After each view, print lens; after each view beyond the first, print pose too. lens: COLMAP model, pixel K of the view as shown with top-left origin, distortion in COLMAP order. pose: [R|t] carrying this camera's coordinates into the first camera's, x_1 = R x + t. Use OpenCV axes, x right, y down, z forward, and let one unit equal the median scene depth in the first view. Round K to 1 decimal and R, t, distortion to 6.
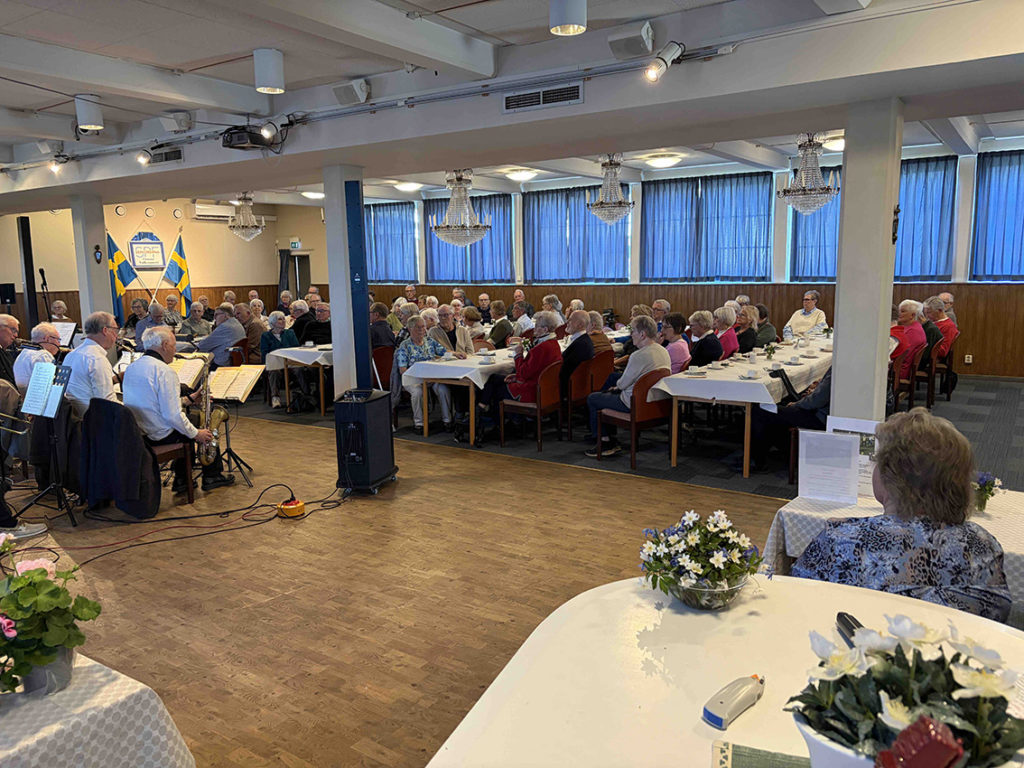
lens RADIAL K [[784.4, 0, 512.0], [0, 784.4, 384.0], [0, 0, 1]] dist [0.082859, -0.100169]
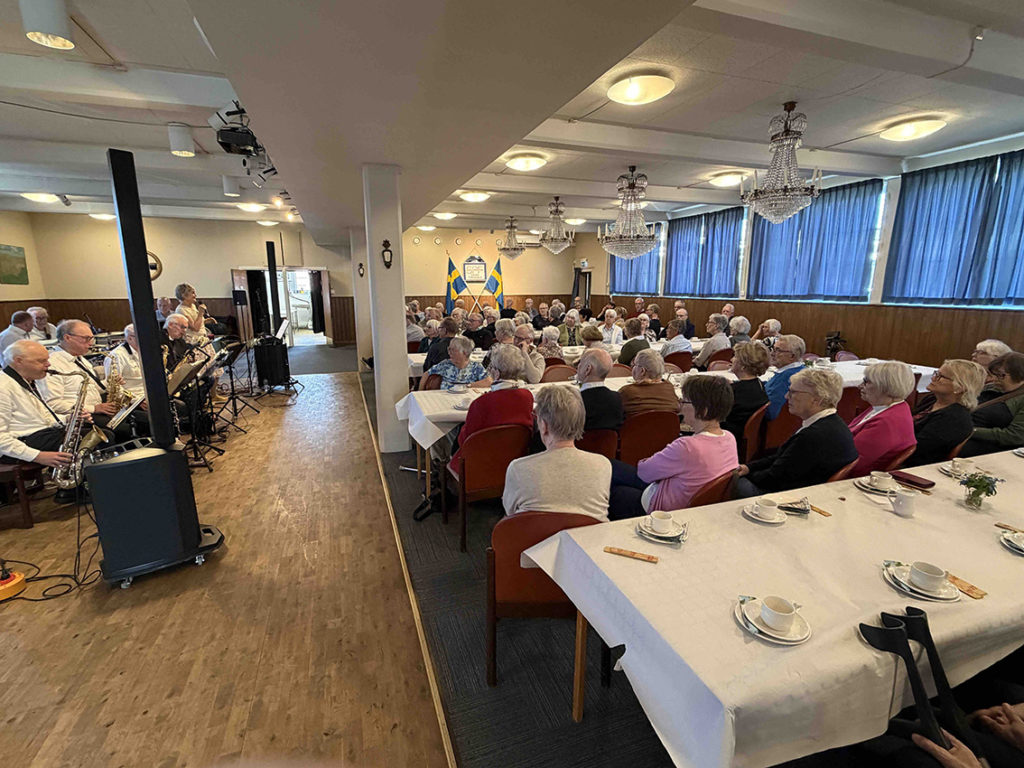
lens RADIAL K [[479.9, 0, 512.0], [0, 479.9, 384.0], [0, 0, 1]] dist [-0.000268, 0.000627]
pose [[0.804549, 0.132545, -0.578907, 0.147515], [-0.096153, 0.990988, 0.093263, -0.052736], [0.586051, -0.019371, 0.810042, 0.359415]]
